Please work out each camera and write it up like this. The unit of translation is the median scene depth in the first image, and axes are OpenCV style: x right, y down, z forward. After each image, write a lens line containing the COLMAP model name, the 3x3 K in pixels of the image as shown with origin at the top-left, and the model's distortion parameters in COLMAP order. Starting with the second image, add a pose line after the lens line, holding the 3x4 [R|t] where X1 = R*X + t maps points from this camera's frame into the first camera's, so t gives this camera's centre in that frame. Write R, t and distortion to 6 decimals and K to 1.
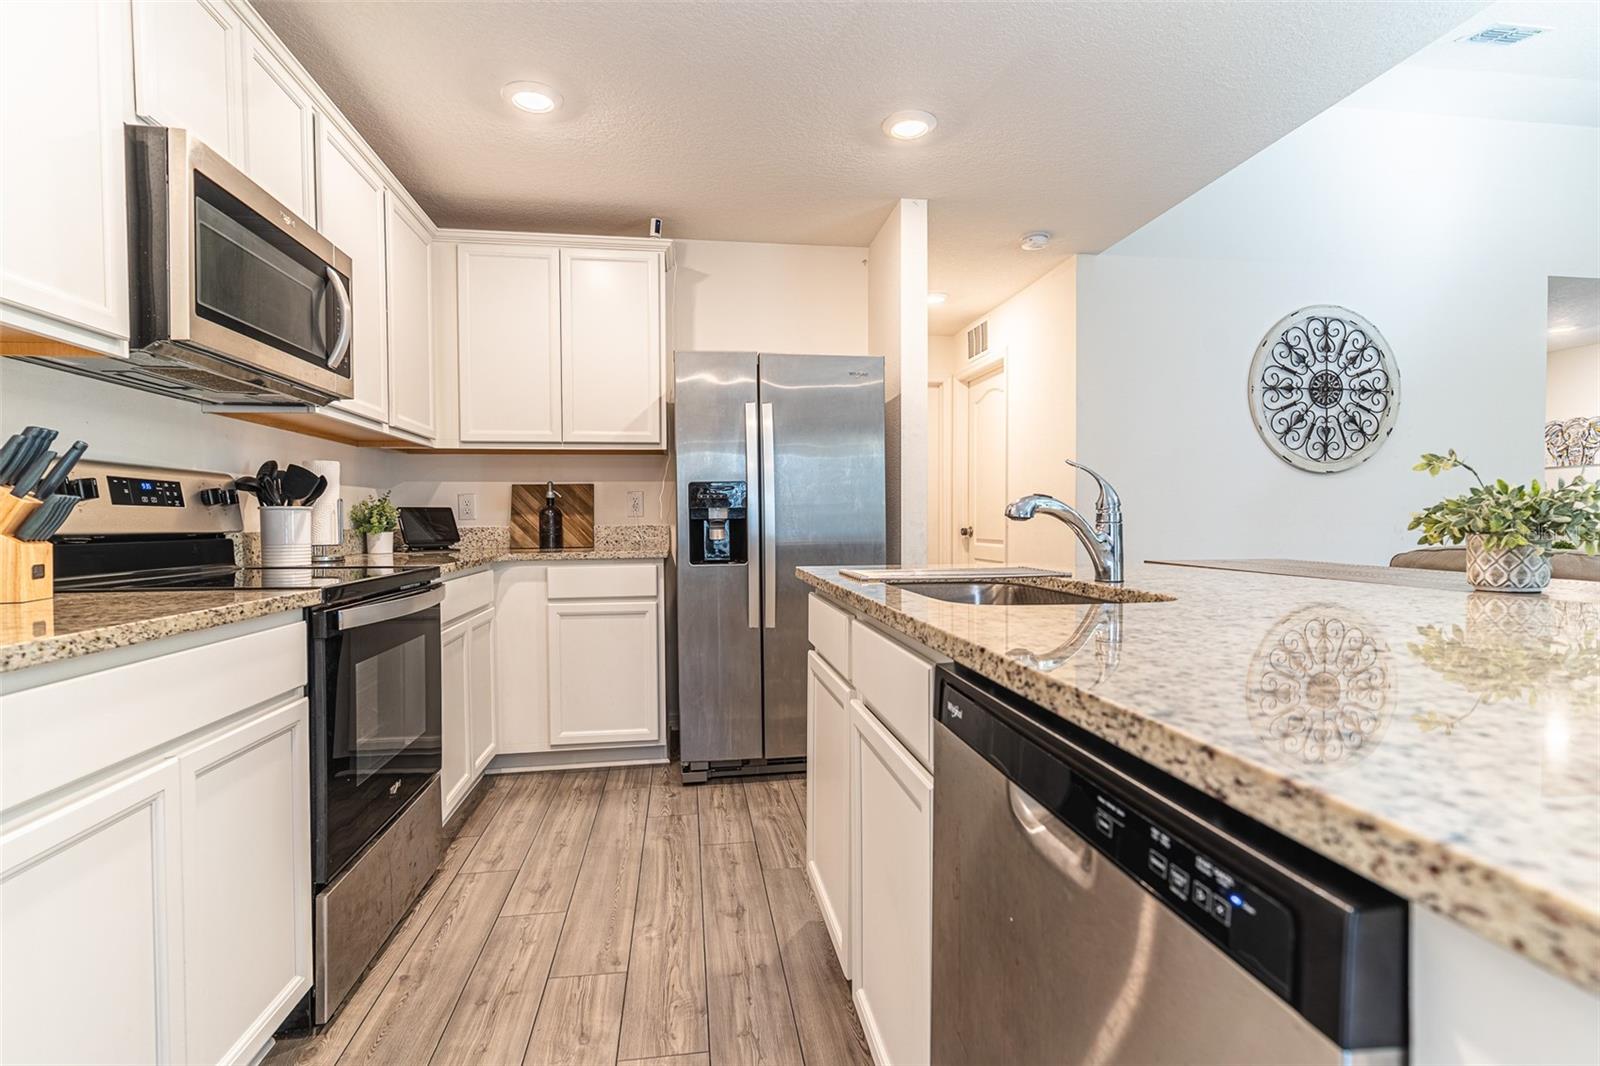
lens RADIAL K [[781.2, 0, 803.2], [0, 781.2, 505.9], [0, 0, 1]] dist [-0.000457, -0.000314]
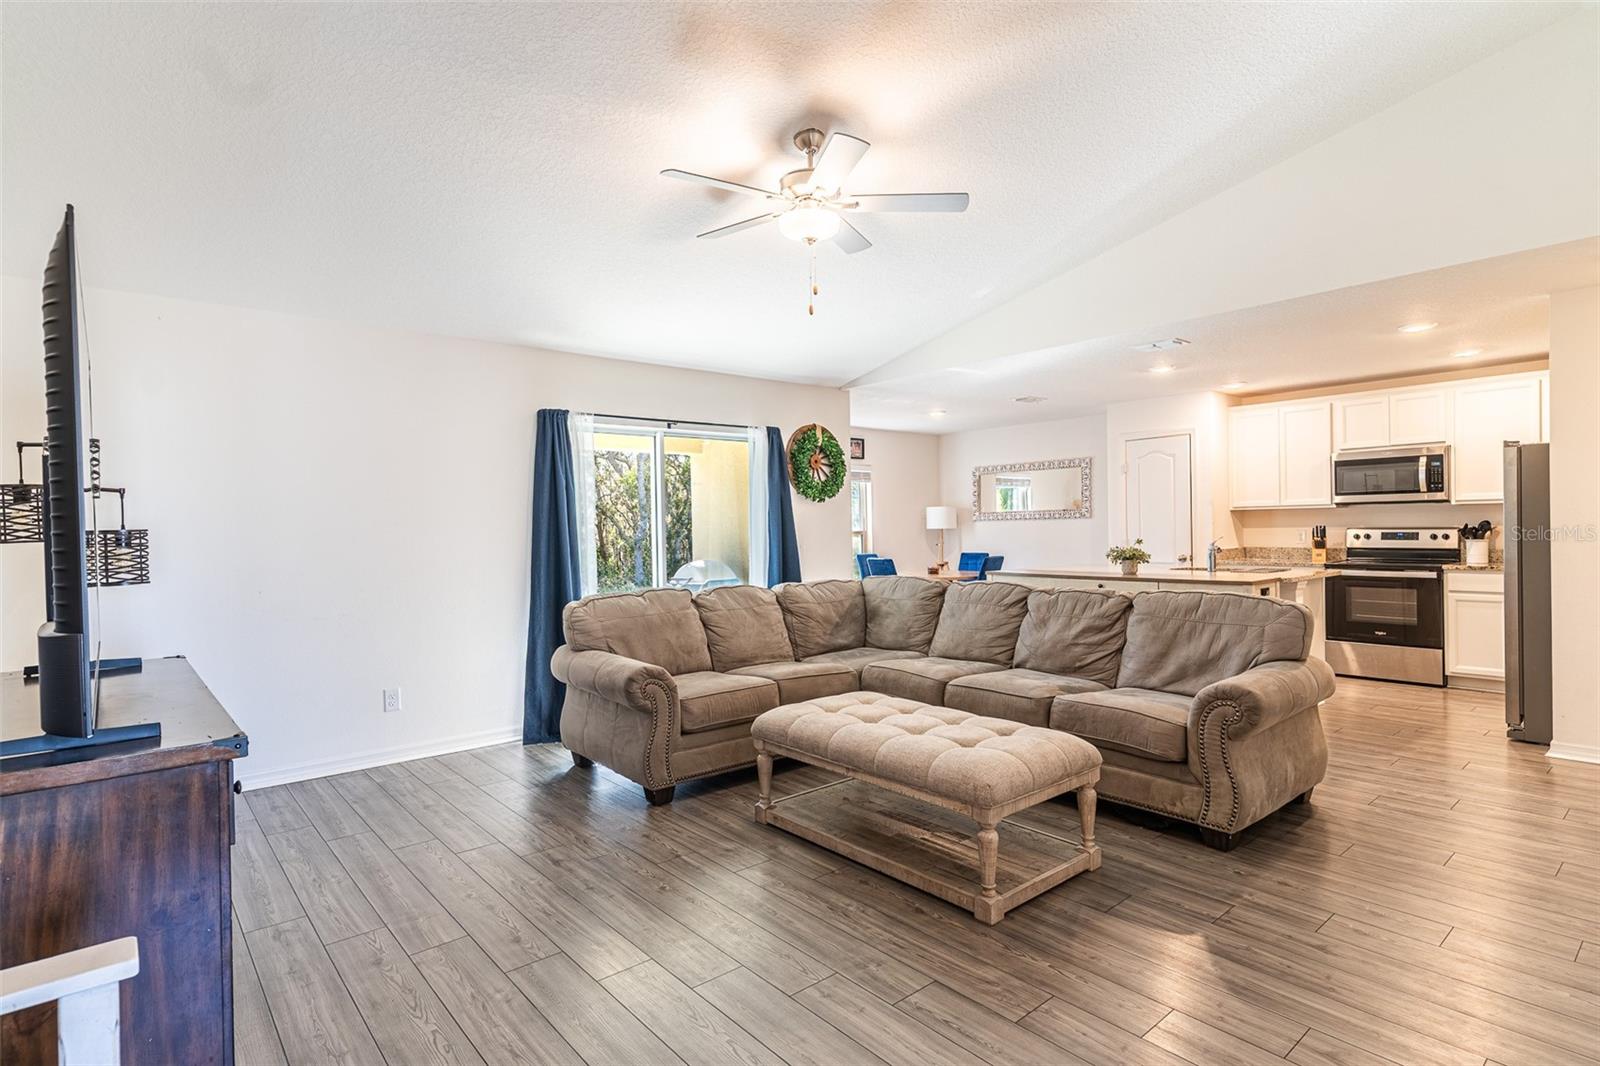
lens RADIAL K [[800.2, 0, 800.0], [0, 800.2, 533.0], [0, 0, 1]] dist [0.000488, 0.000145]
pose [[-0.844849, 0.026166, -0.534364, 2.914205], [0.032567, 0.999466, -0.002550, -0.096543], [0.534012, -0.019557, -0.845250, 2.288847]]
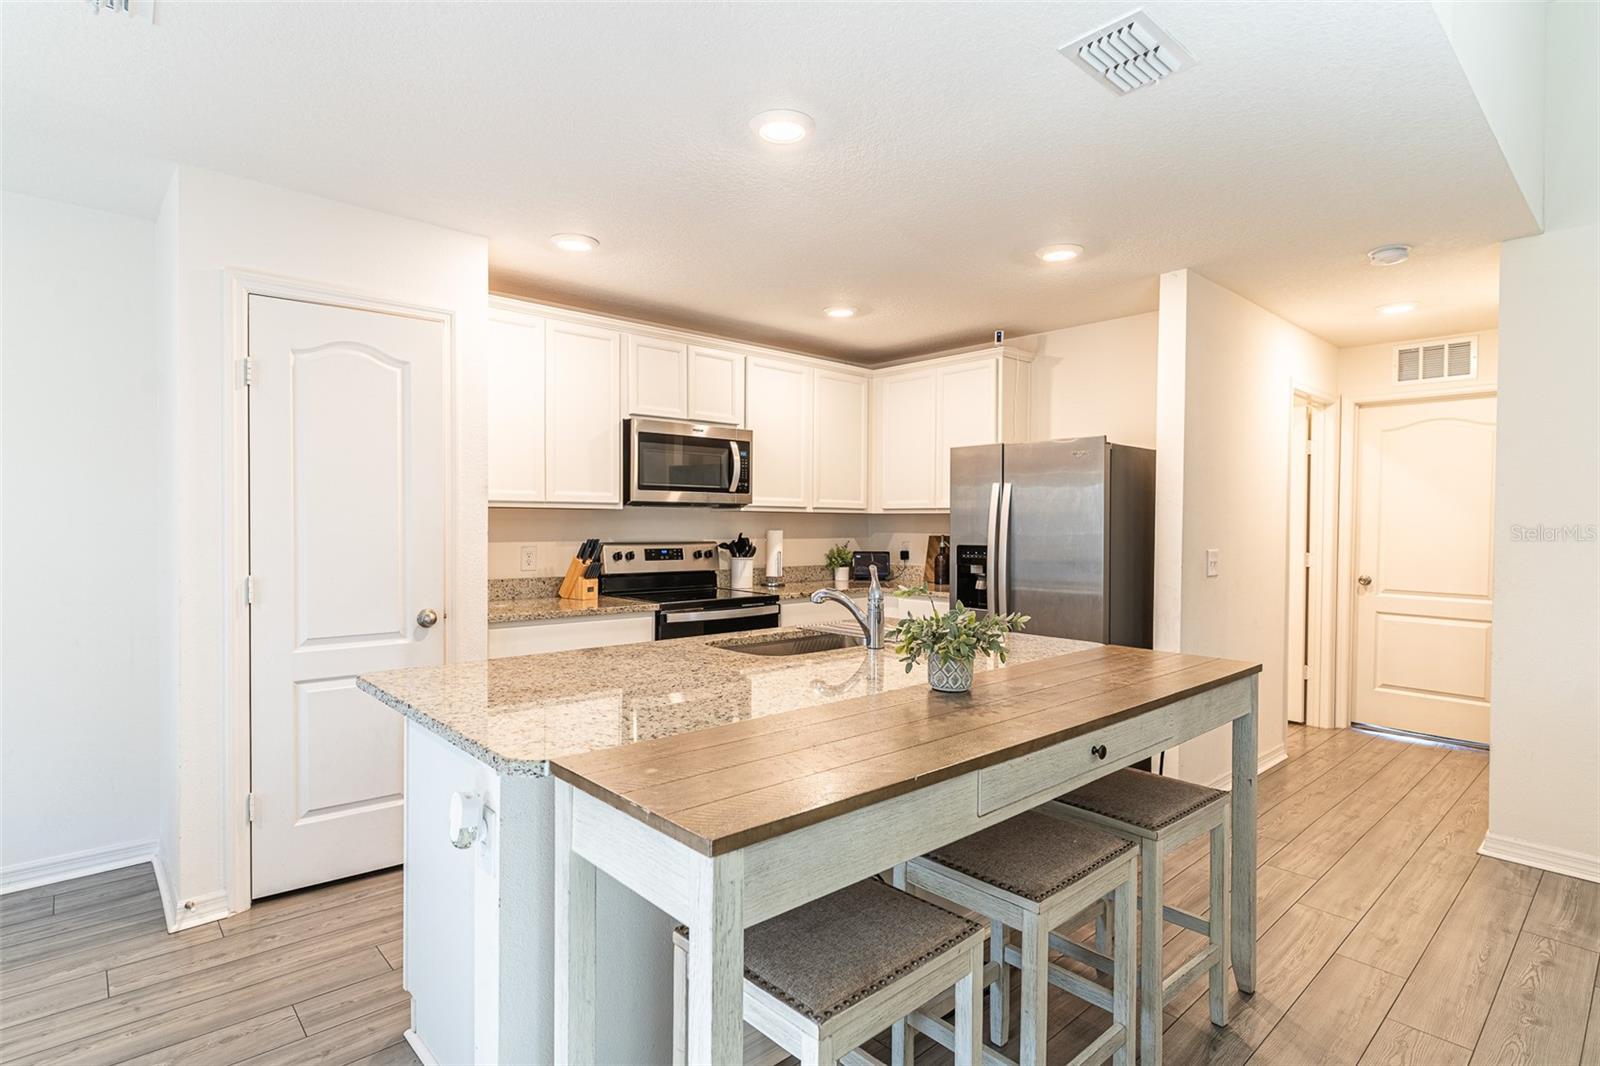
lens RADIAL K [[800.2, 0, 800.0], [0, 800.2, 533.0], [0, 0, 1]] dist [0.000488, 0.000145]
pose [[0.553368, 0.022264, -0.832639, 1.239843], [0.005297, 0.999528, 0.030247, -0.136087], [0.832920, -0.021148, 0.552989, 0.009079]]
